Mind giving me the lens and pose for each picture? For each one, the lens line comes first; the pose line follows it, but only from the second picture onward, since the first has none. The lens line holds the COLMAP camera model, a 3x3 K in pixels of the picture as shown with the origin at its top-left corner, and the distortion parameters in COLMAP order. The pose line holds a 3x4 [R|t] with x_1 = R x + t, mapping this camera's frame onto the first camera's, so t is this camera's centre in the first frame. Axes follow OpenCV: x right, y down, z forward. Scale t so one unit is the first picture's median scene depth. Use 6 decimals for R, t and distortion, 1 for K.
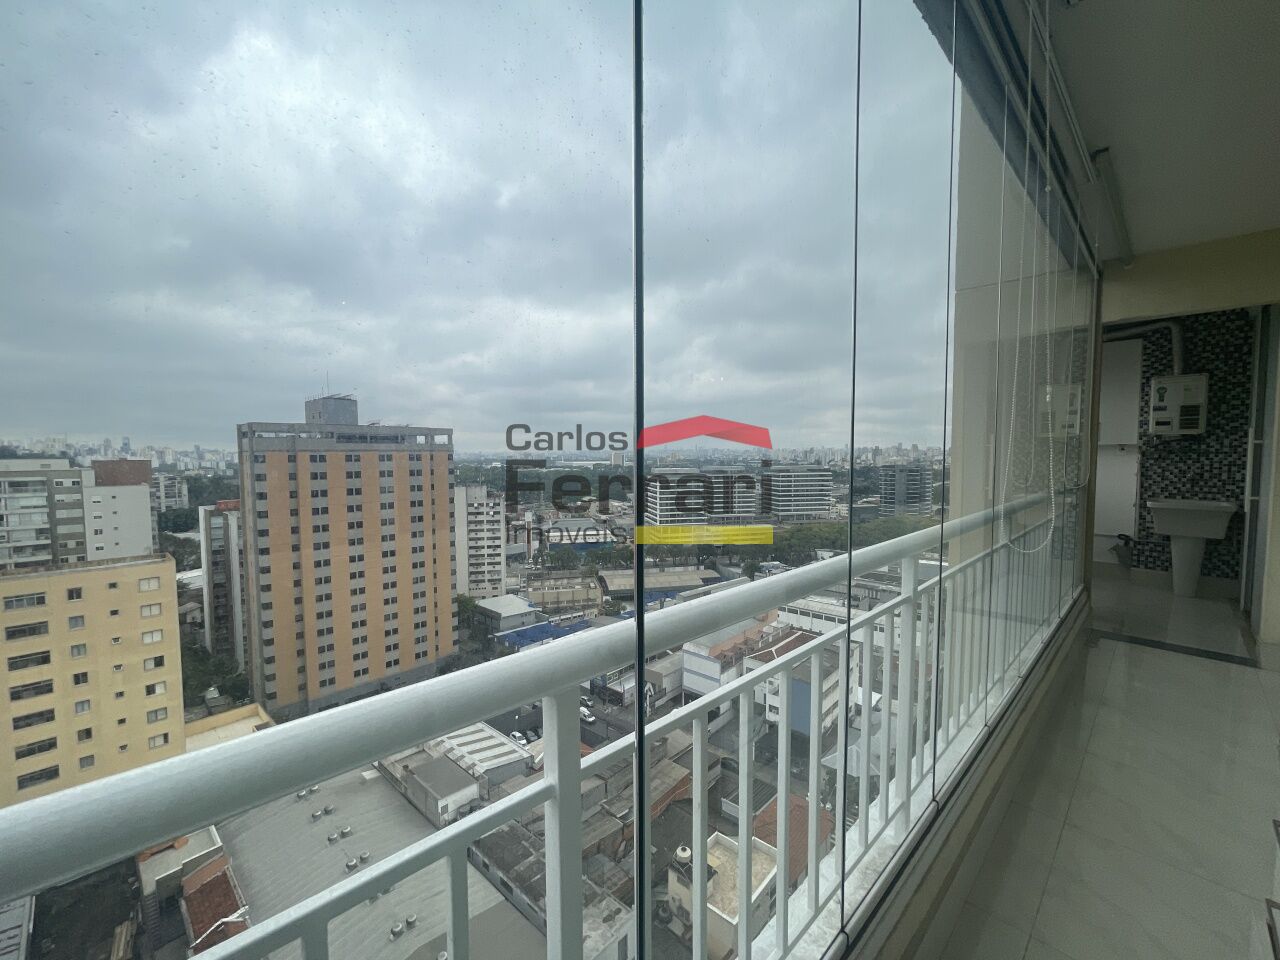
lens RADIAL K [[516.7, 0, 644.2], [0, 516.7, 478.6], [0, 0, 1]] dist [-0.003879, 0.000533]
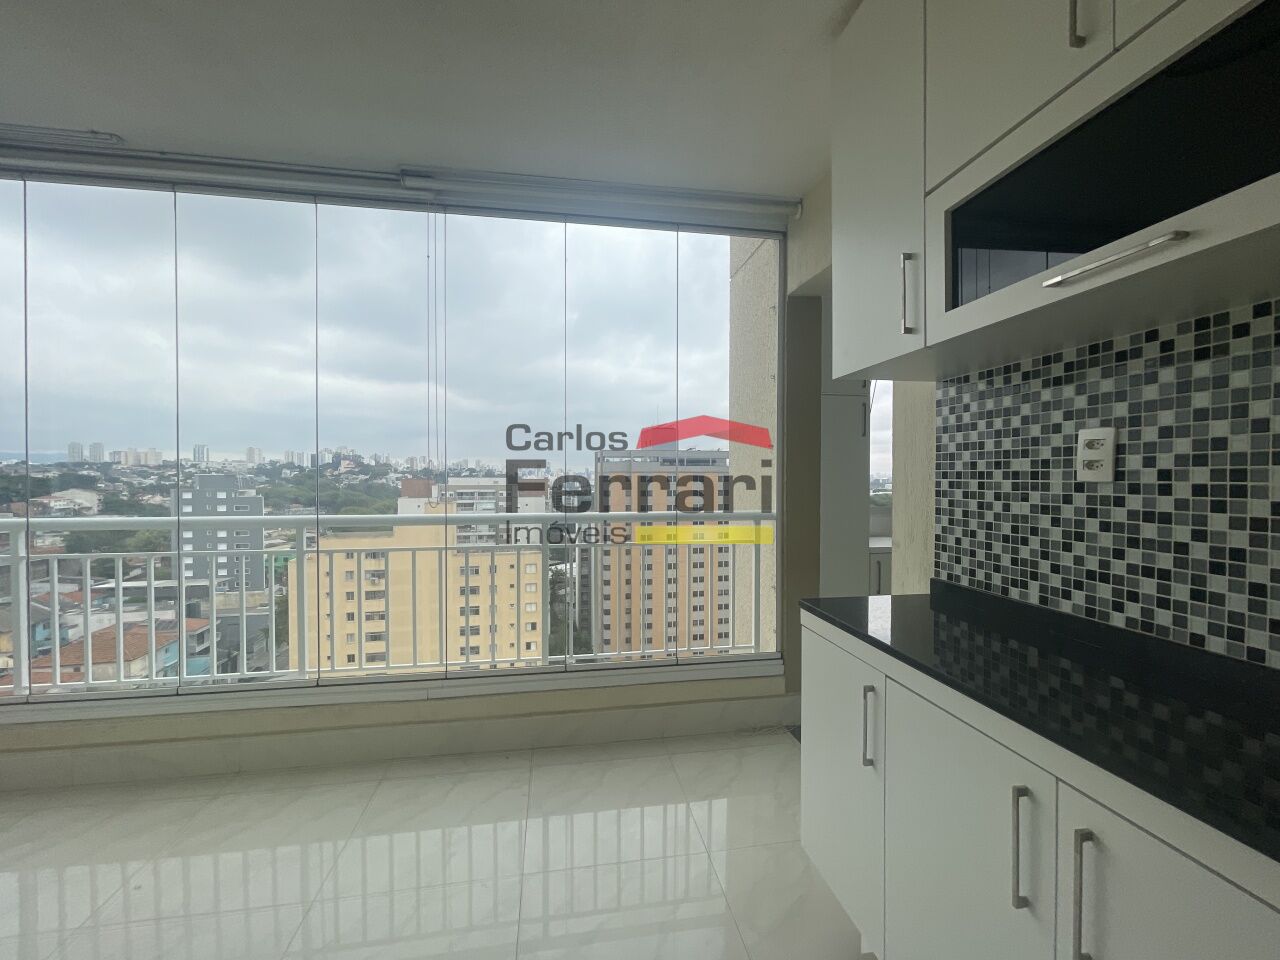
lens RADIAL K [[516.7, 0, 650.1], [0, 516.7, 485.7], [0, 0, 1]] dist [-0.003879, 0.000533]
pose [[0.826670, 0.017372, -0.562419, 0.567516], [-0.034127, 0.999231, -0.019298, -0.005132], [0.561651, 0.035147, 0.826627, 0.243133]]
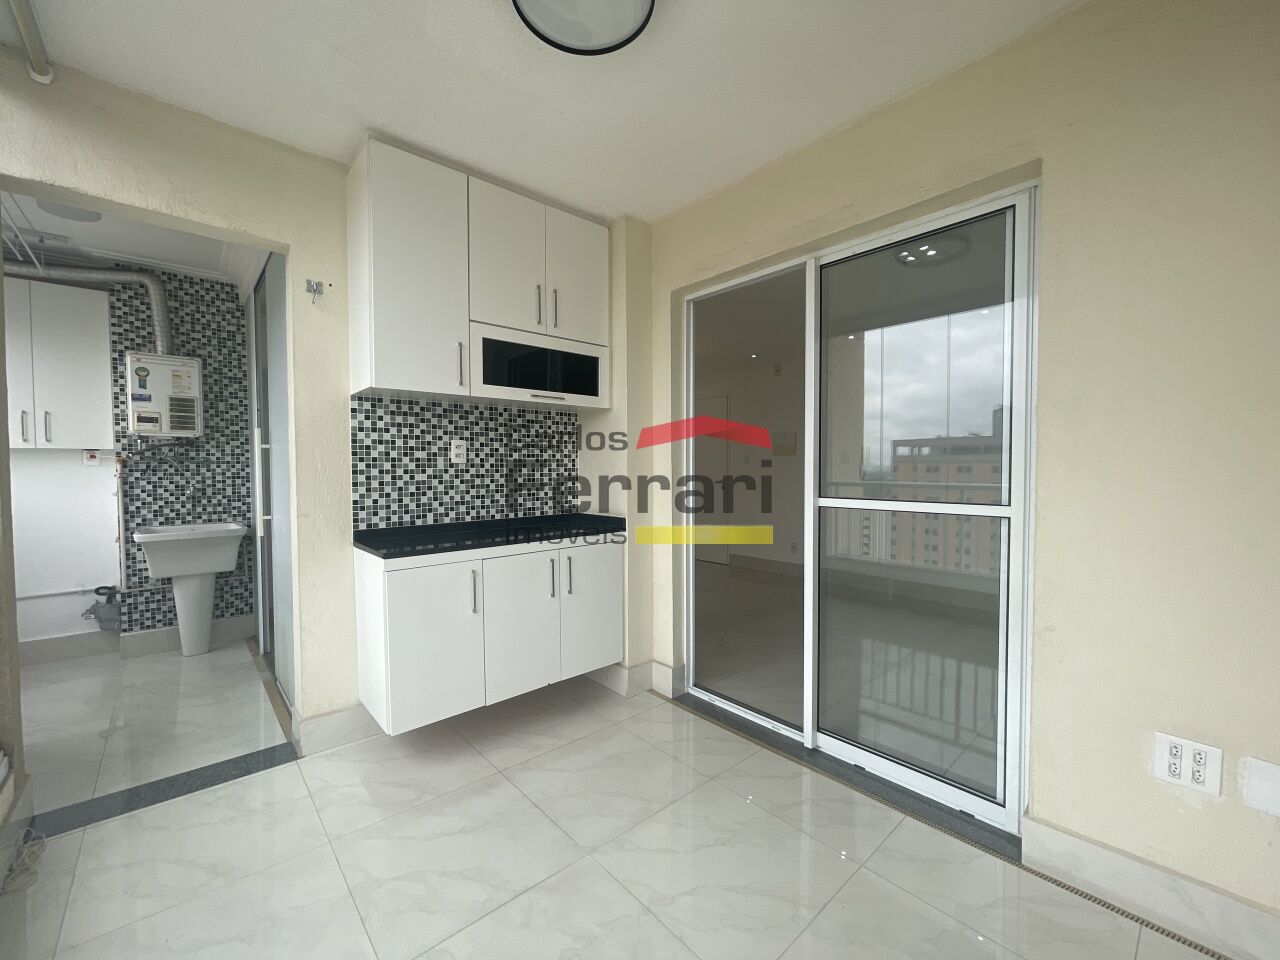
lens RADIAL K [[516.7, 0, 655.8], [0, 516.7, 487.1], [0, 0, 1]] dist [-0.003879, 0.000533]
pose [[0.021041, -0.034857, 0.999171, 0.305784], [0.053185, 0.998016, 0.033697, -0.002535], [-0.998363, 0.052432, 0.022853, 0.286853]]
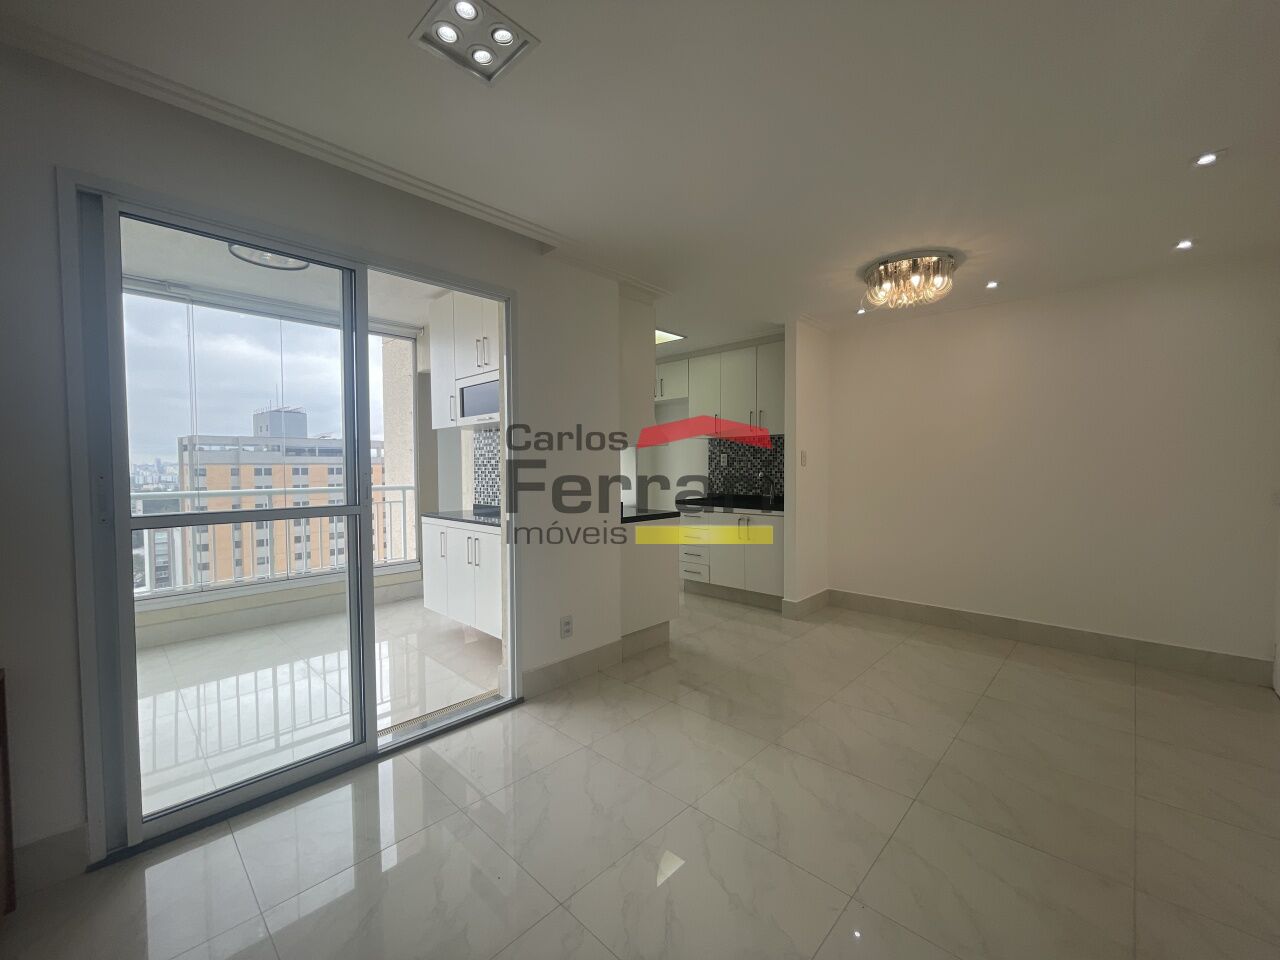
lens RADIAL K [[516.7, 0, 635.0], [0, 516.7, 480.1], [0, 0, 1]] dist [-0.003879, 0.000533]
pose [[0.999707, -0.000855, 0.024203, 0.680951], [0.001415, 0.999731, -0.023140, 0.008770], [-0.024177, 0.023167, 0.999439, -0.023787]]
